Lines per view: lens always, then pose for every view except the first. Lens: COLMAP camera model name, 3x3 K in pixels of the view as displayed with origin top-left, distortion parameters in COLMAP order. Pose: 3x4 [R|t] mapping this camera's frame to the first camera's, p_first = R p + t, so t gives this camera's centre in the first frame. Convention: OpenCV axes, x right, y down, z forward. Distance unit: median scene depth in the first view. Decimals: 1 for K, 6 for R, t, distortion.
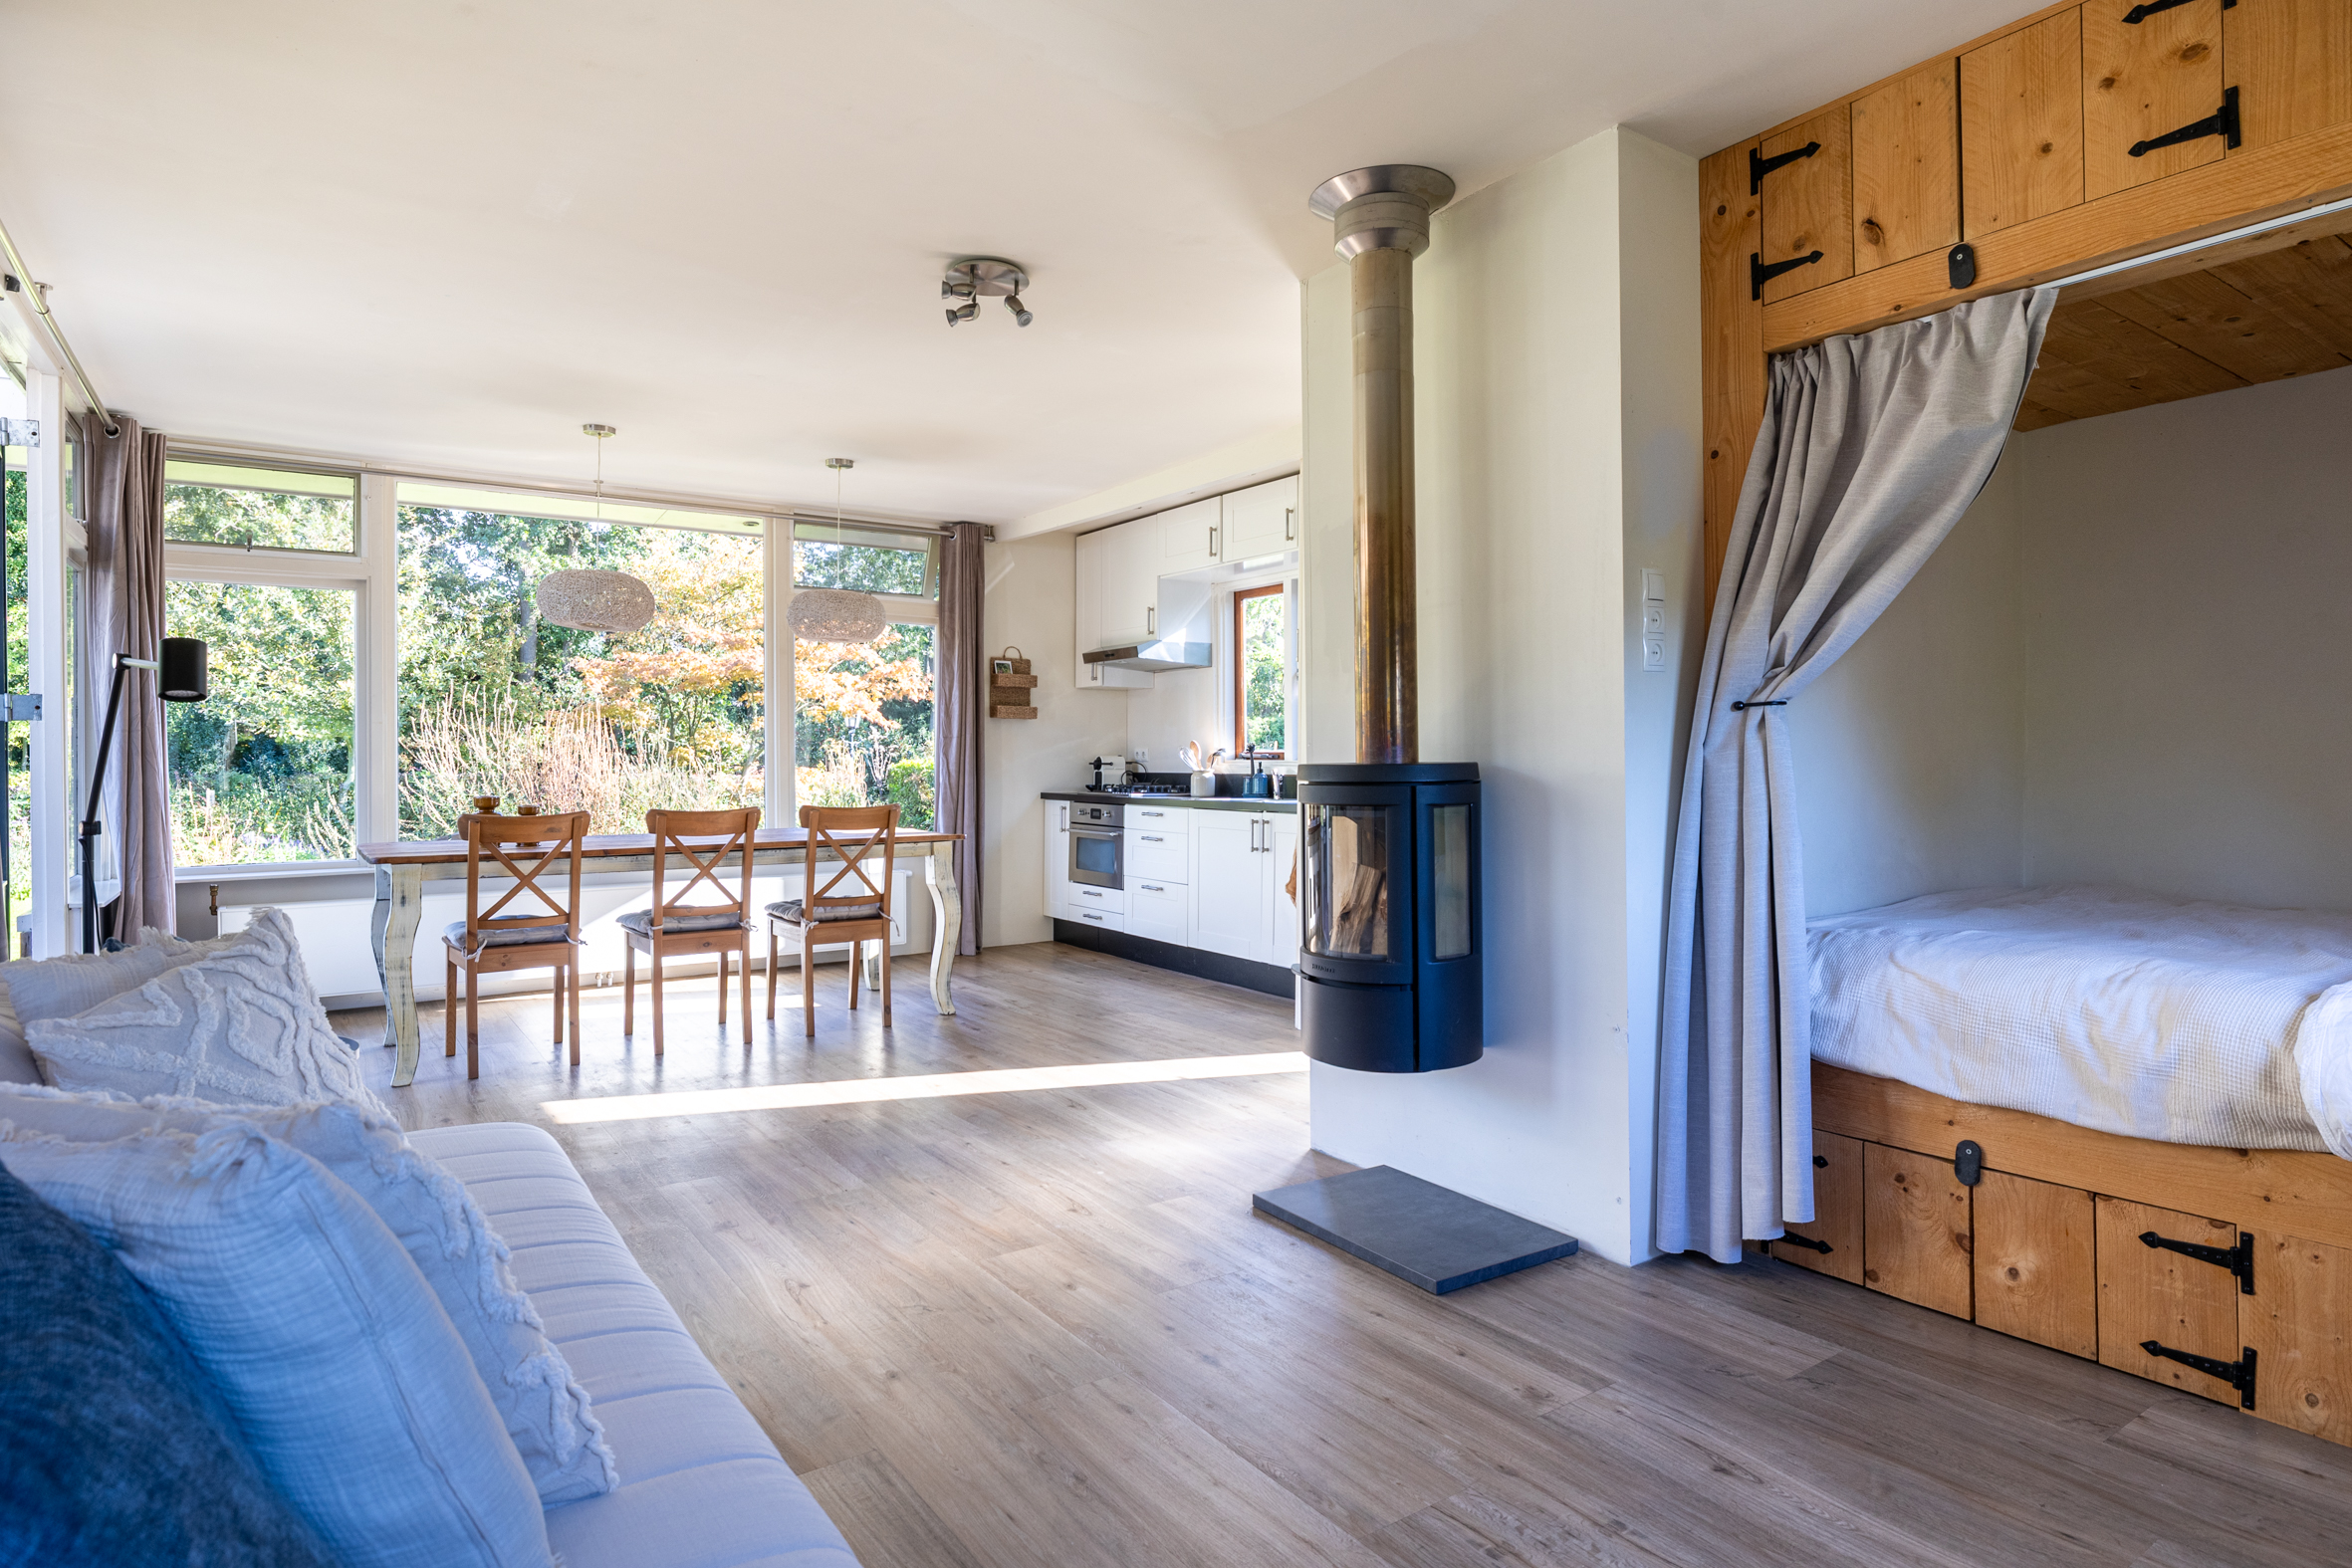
lens RADIAL K [[1271.5, 0, 1176.7], [0, 1271.5, 769.6], [0, 0, 1]] dist [-0.001622, -0.000470]
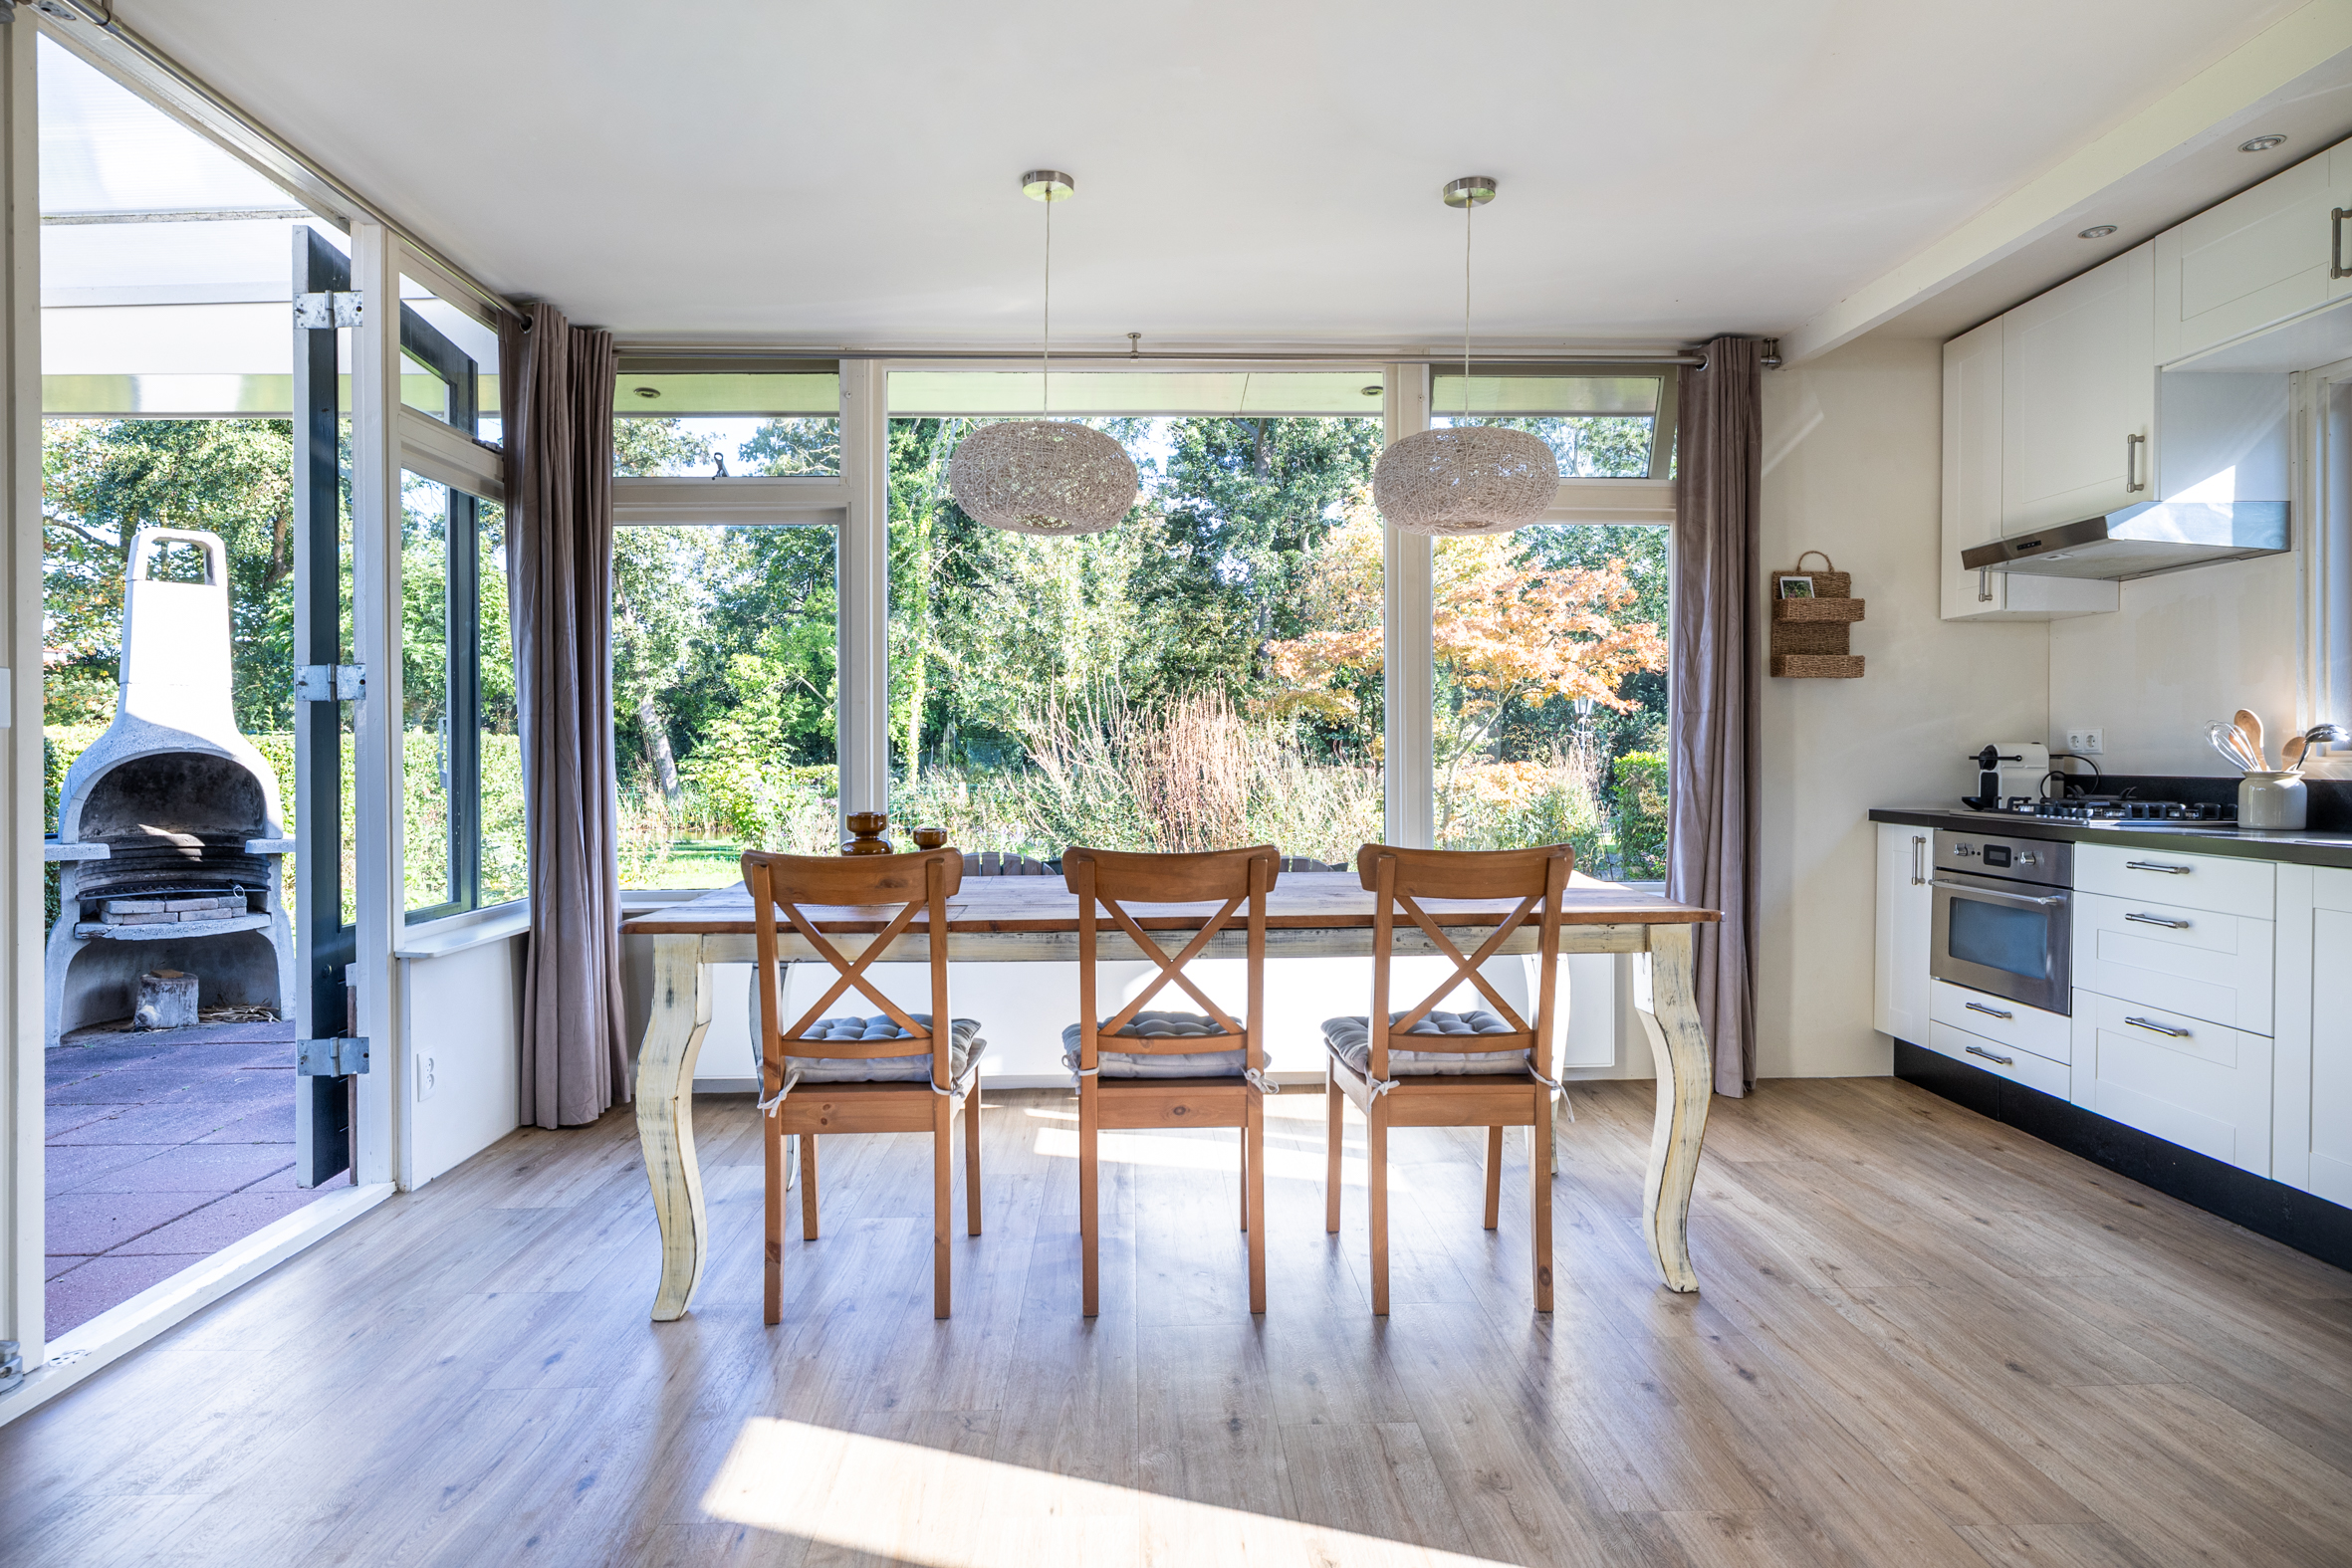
lens RADIAL K [[1283.8, 0, 1174.0], [0, 1283.8, 763.8], [0, 0, 1]] dist [0.000322, 0.000143]
pose [[0.841117, 0.003290, -0.540843, -0.065801], [-0.002859, 0.999995, 0.001637, -0.002372], [0.540845, 0.000170, 0.841122, 0.403785]]
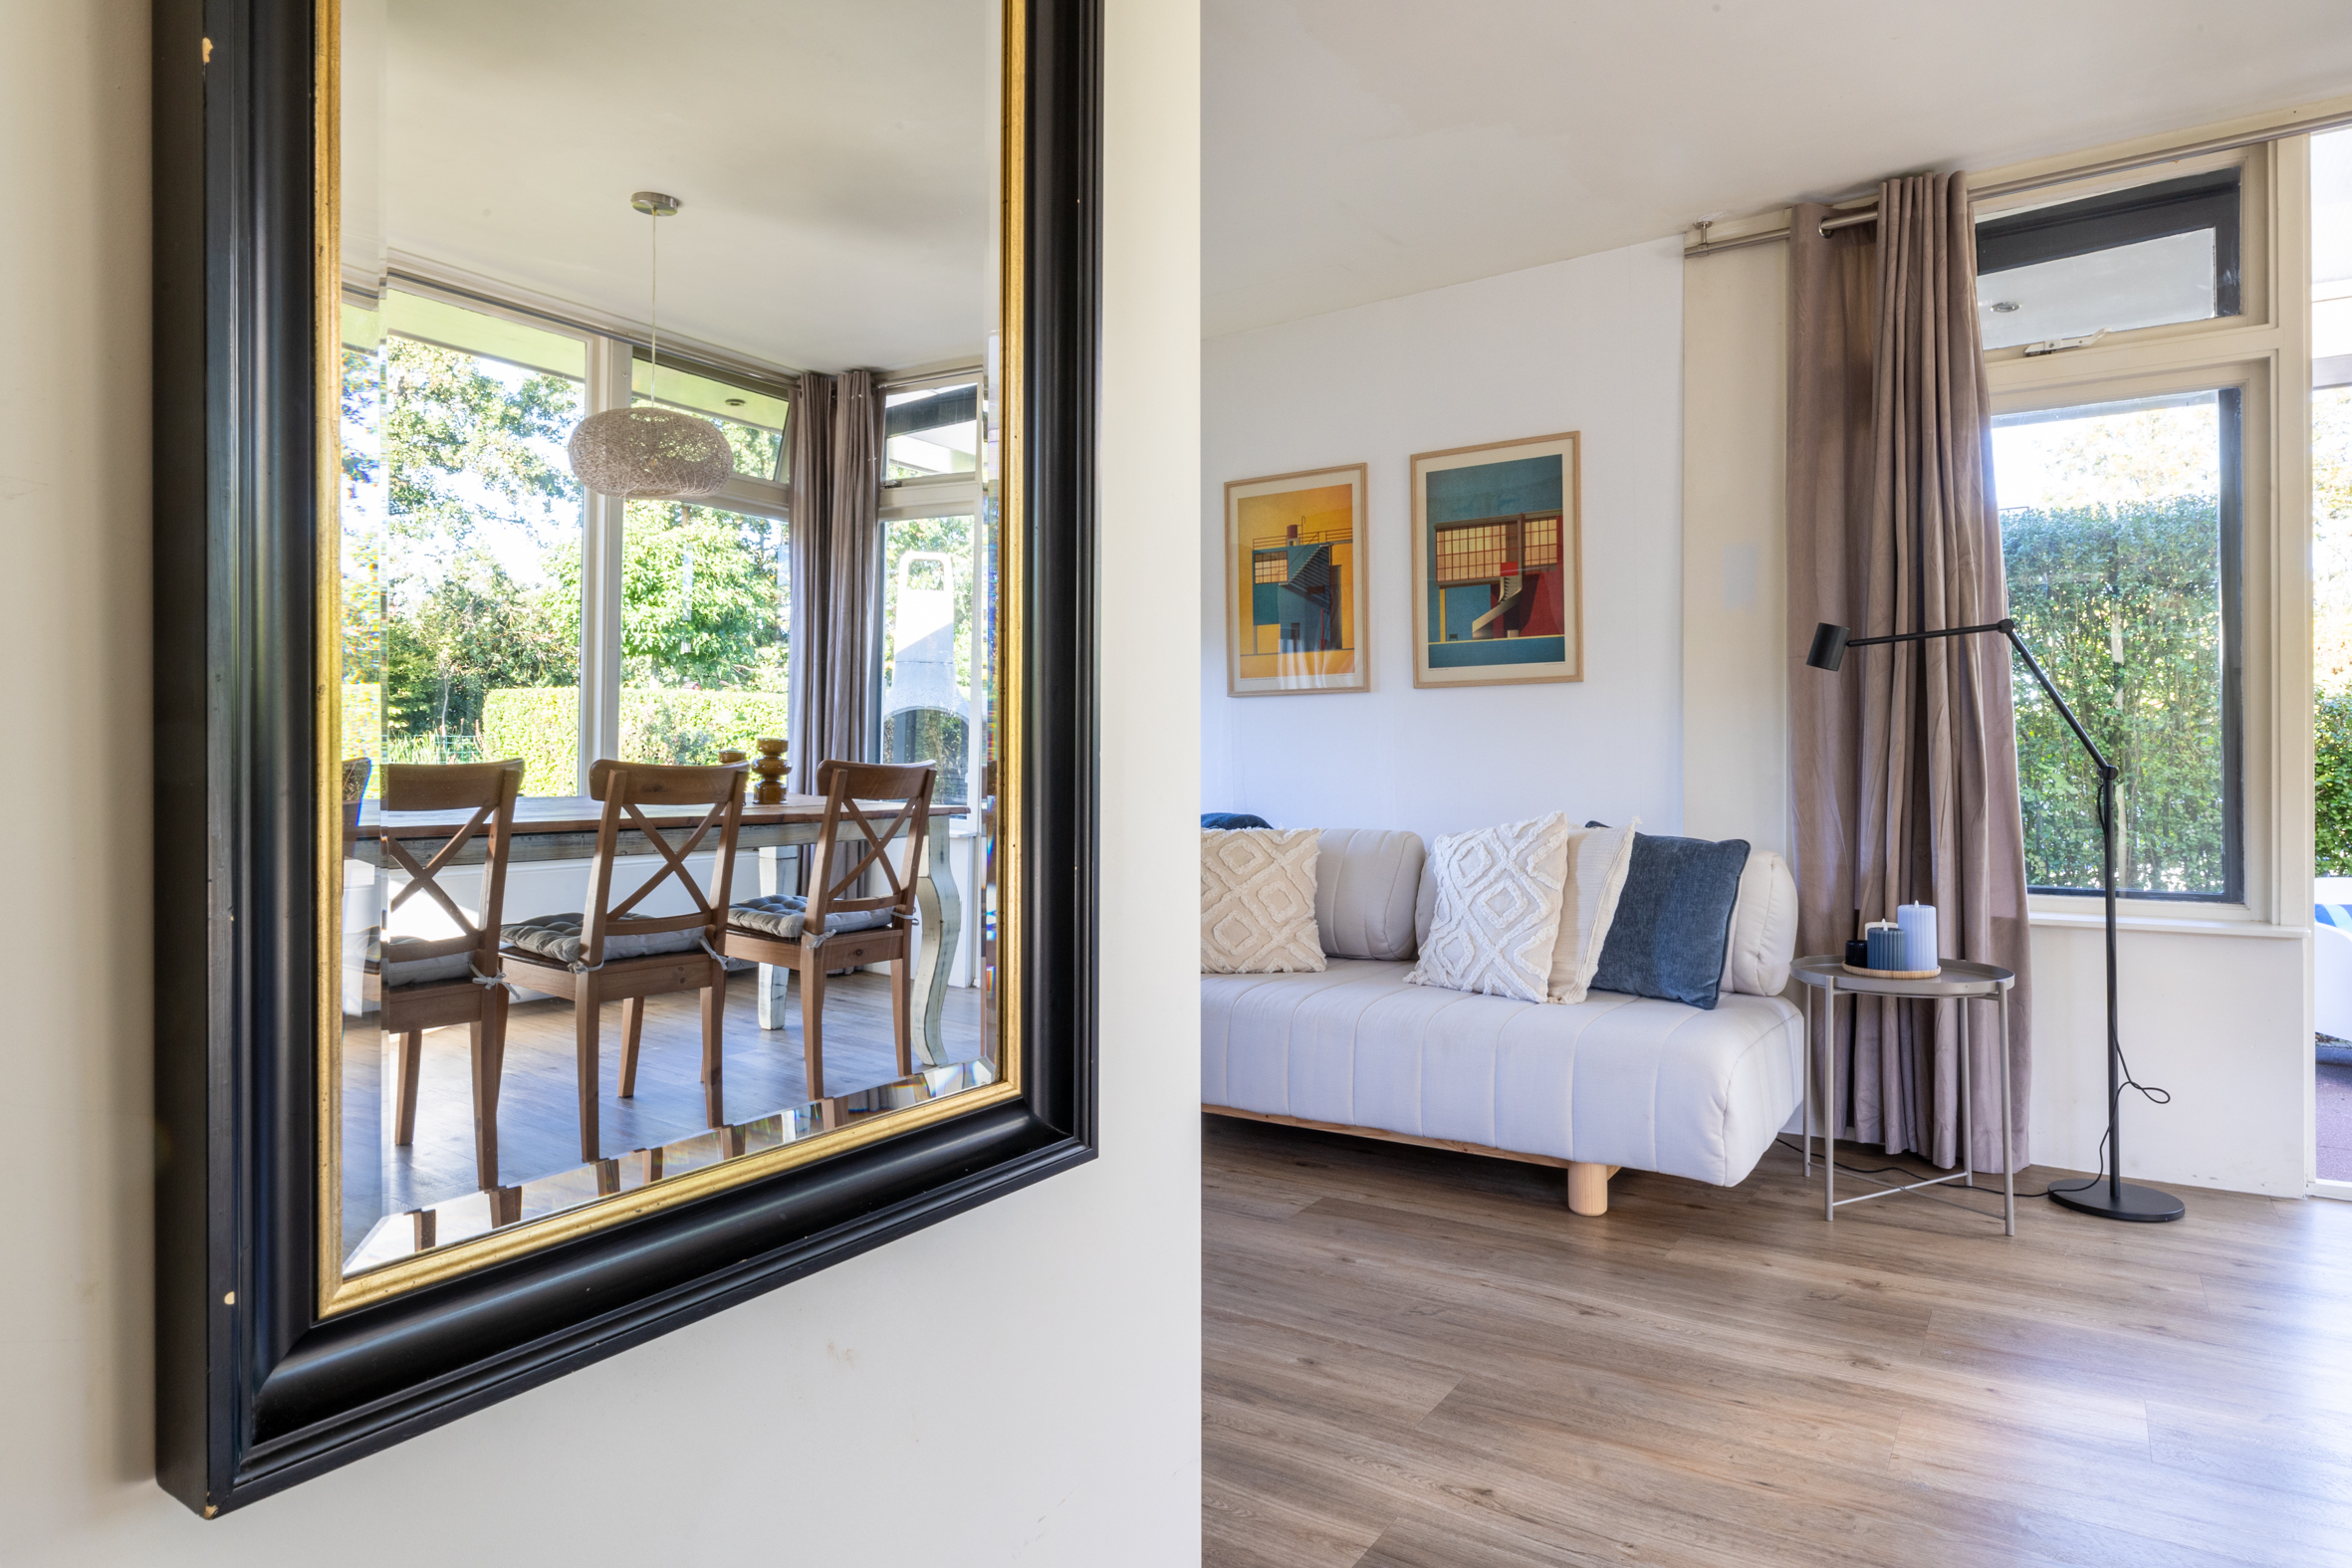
lens RADIAL K [[1354.8, 0, 1163.9], [0, 1354.8, 765.3], [0, 0, 1]] dist [-0.000577, -0.000345]
pose [[-0.930333, 0.011531, -0.366535, 0.120255], [0.011084, 0.999933, 0.003325, 0.010568], [0.366549, -0.000970, -0.930398, 0.684232]]
